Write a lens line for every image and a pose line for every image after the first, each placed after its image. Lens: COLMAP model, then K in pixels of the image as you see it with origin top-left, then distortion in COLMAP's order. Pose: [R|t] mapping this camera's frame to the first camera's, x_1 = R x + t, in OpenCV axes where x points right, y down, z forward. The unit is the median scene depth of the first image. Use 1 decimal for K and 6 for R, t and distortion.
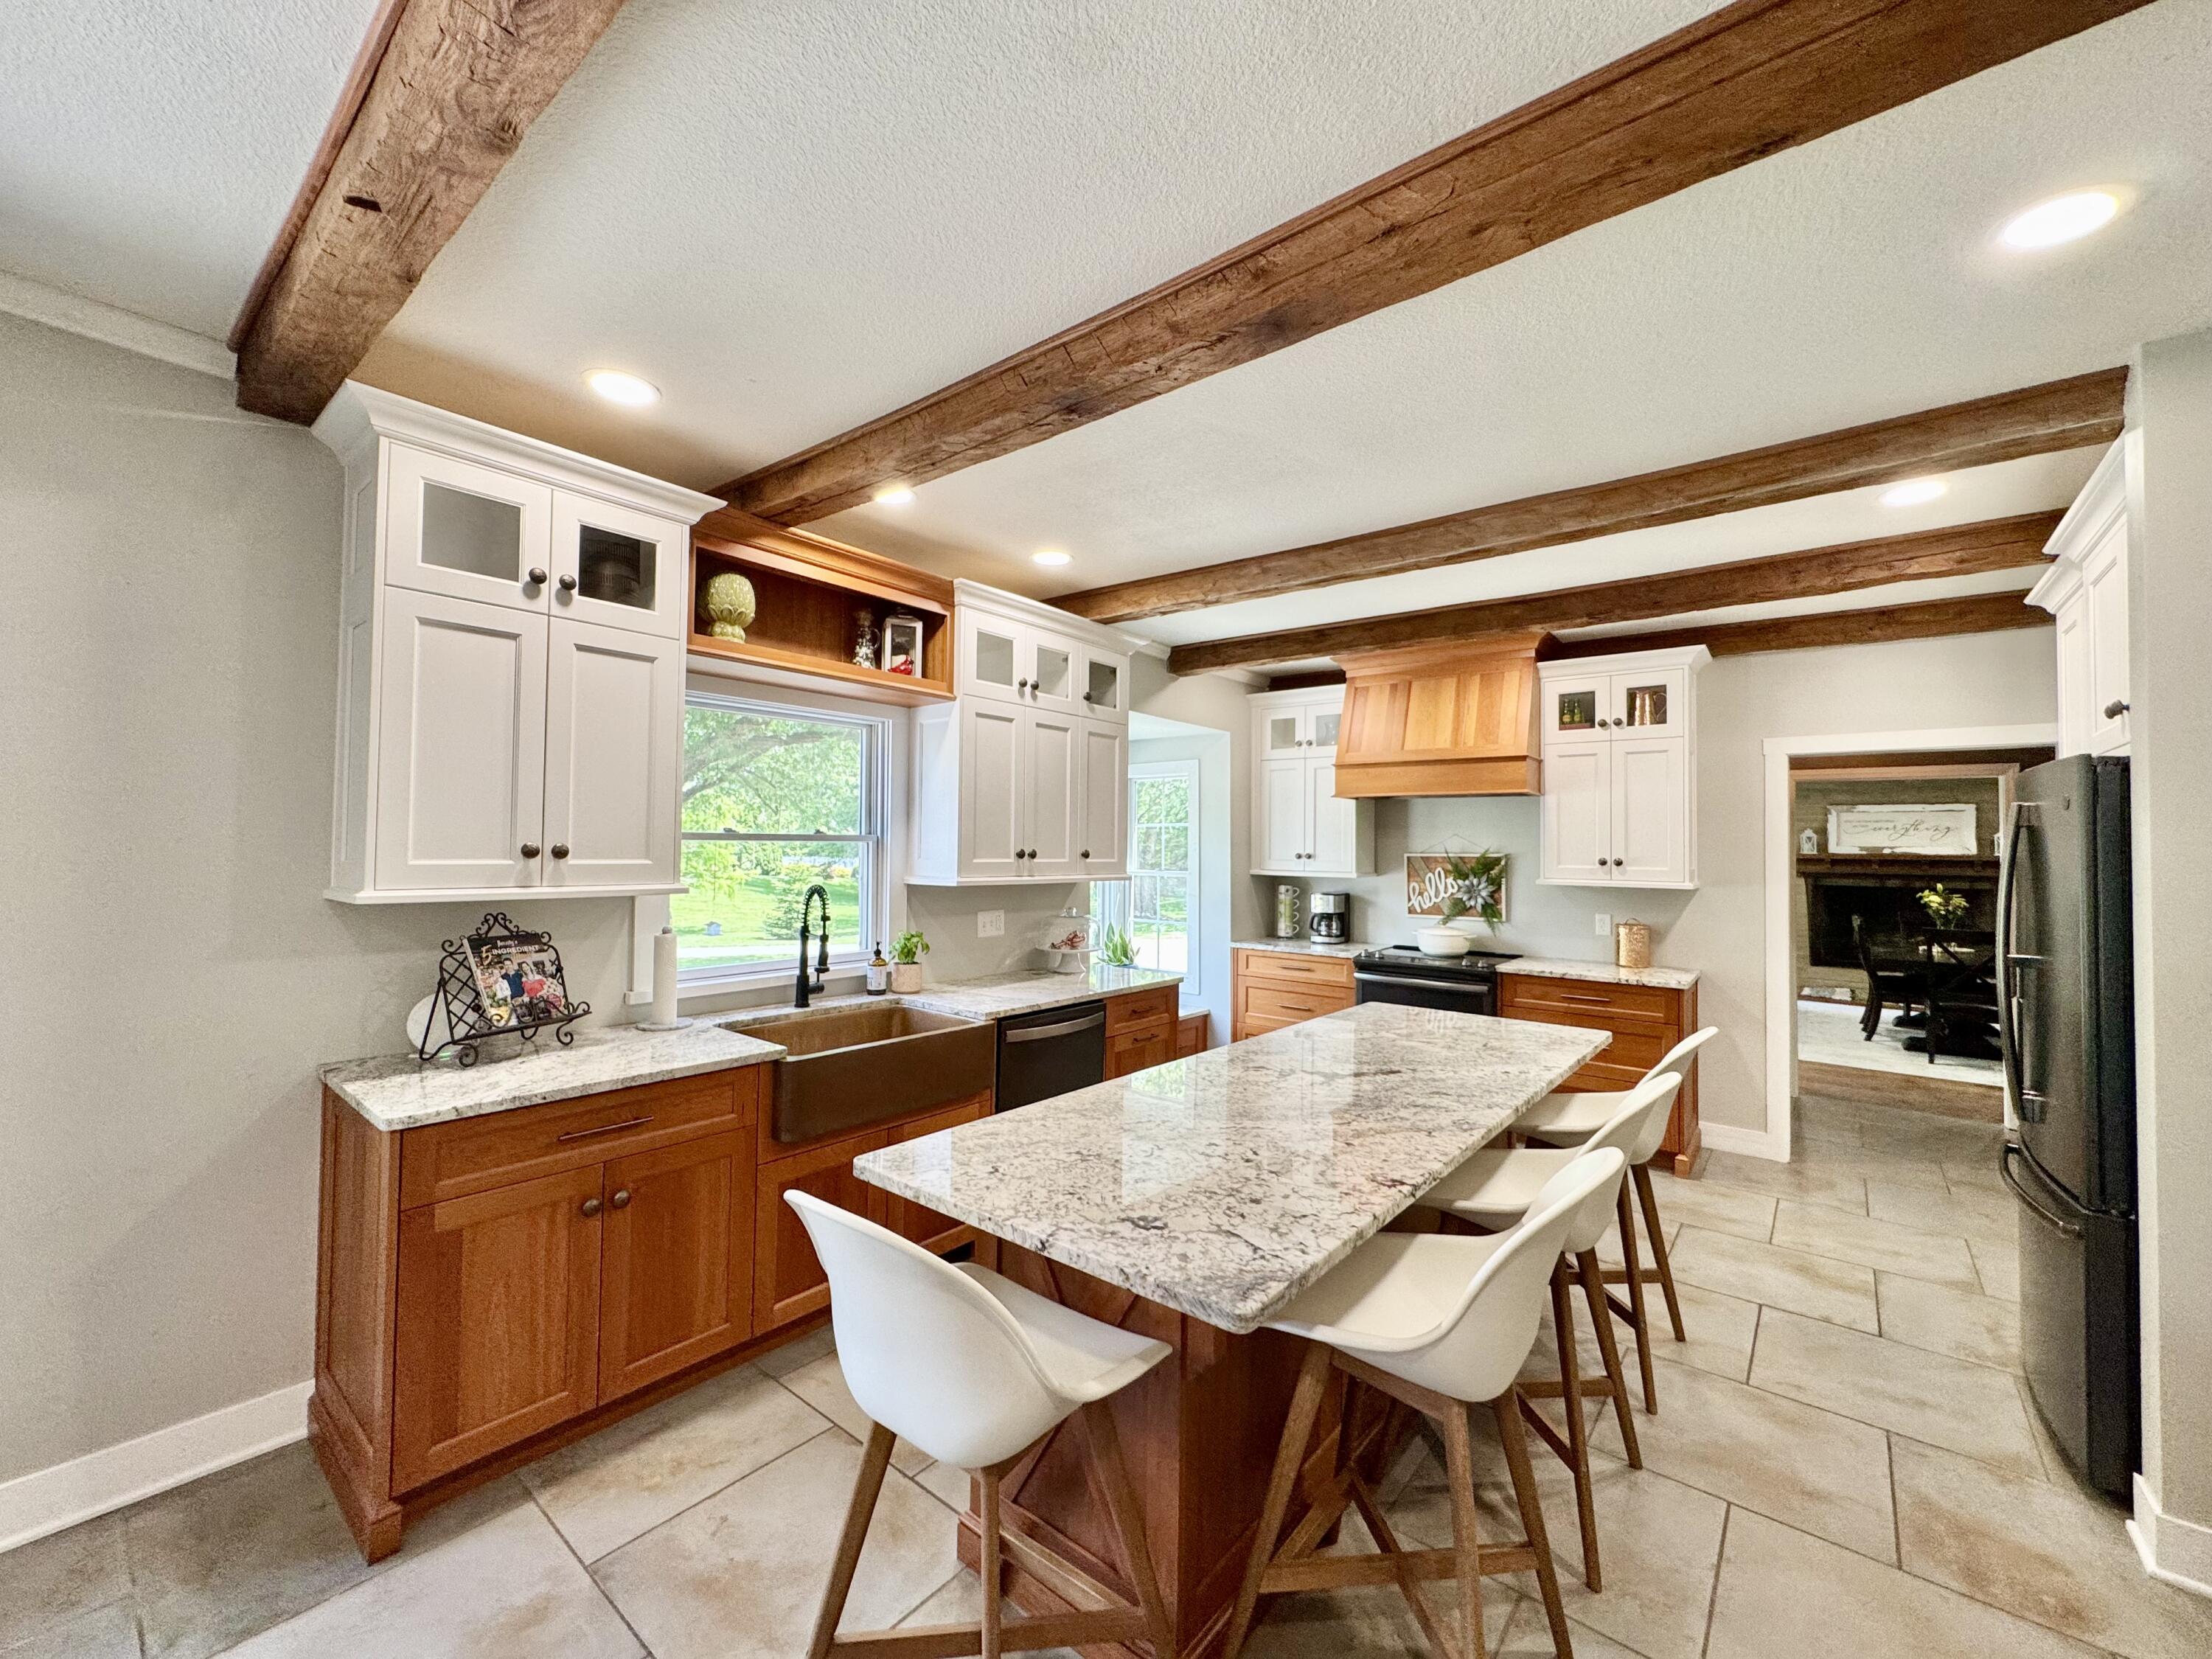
lens RADIAL K [[877.2, 0, 1095.8], [0, 877.2, 824.4], [0, 0, 1]] dist [-0.004873, -0.000165]
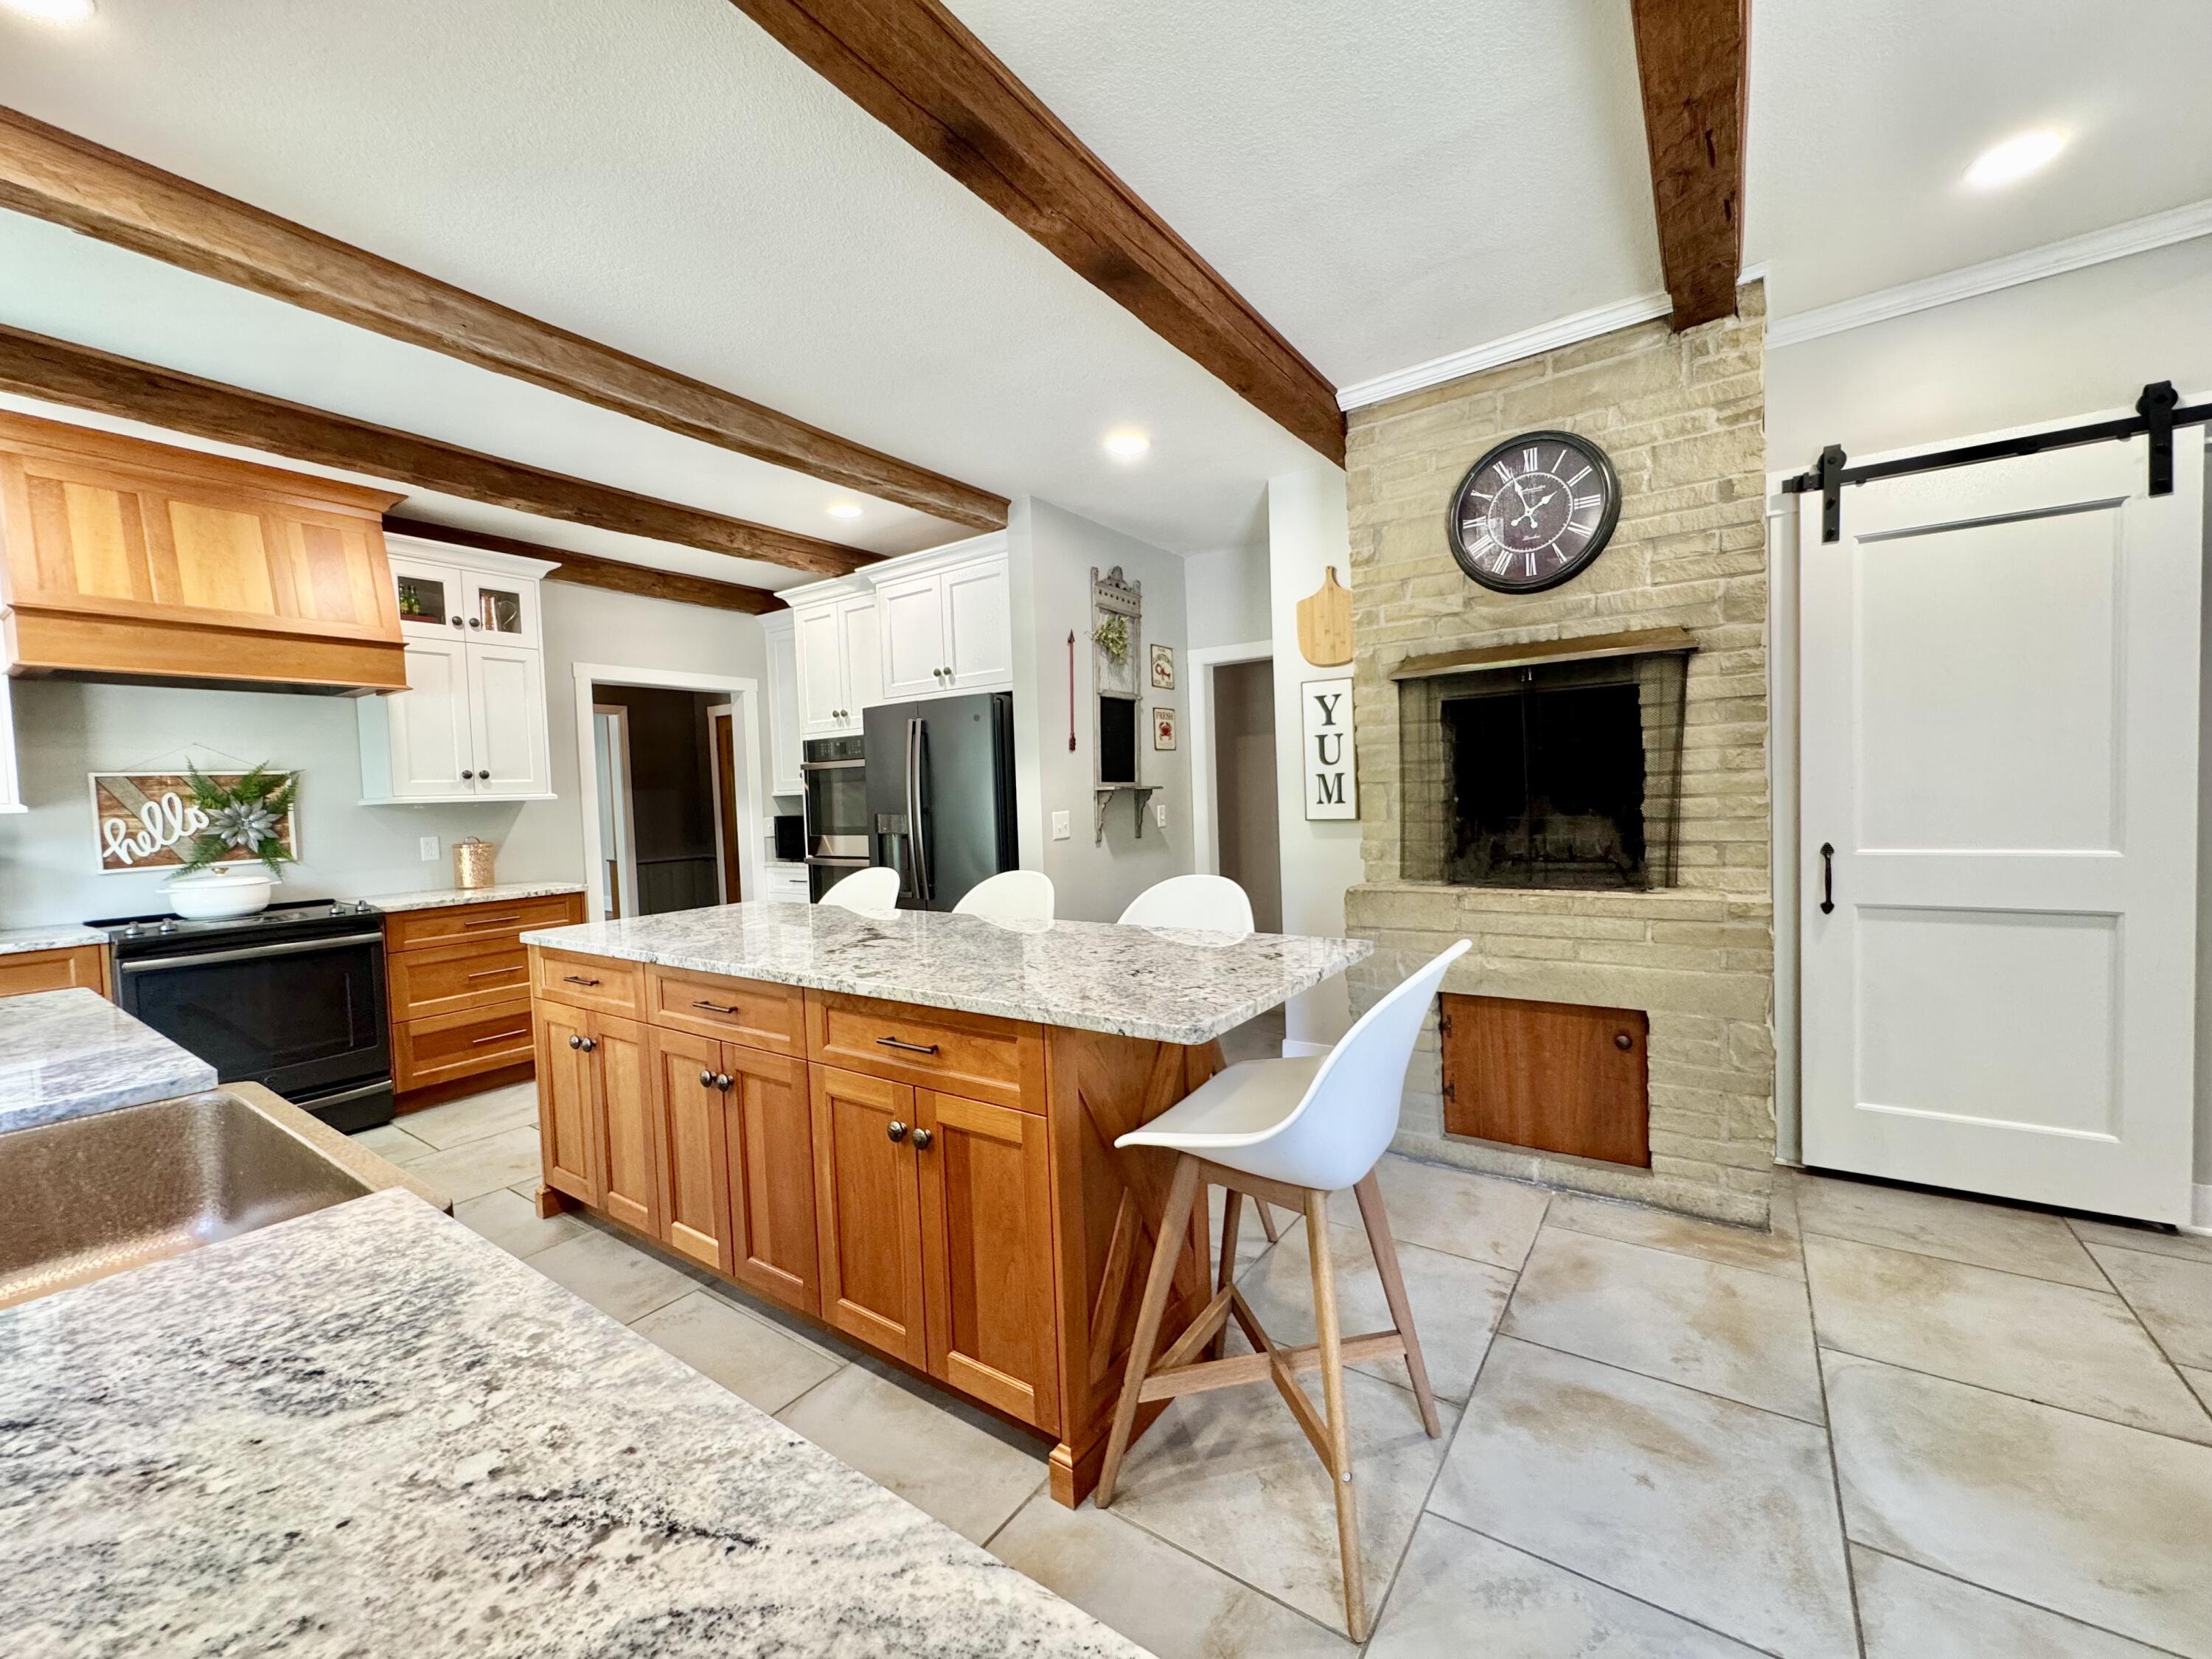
lens RADIAL K [[890.7, 0, 1106.0], [0, 890.7, 829.5], [0, 0, 1]] dist [-0.002977, 0.000084]
pose [[-0.080915, -0.052143, 0.995356, -0.385760], [0.006723, 0.998579, 0.052858, 0.053347], [-0.996698, 0.010969, -0.080450, 0.400003]]
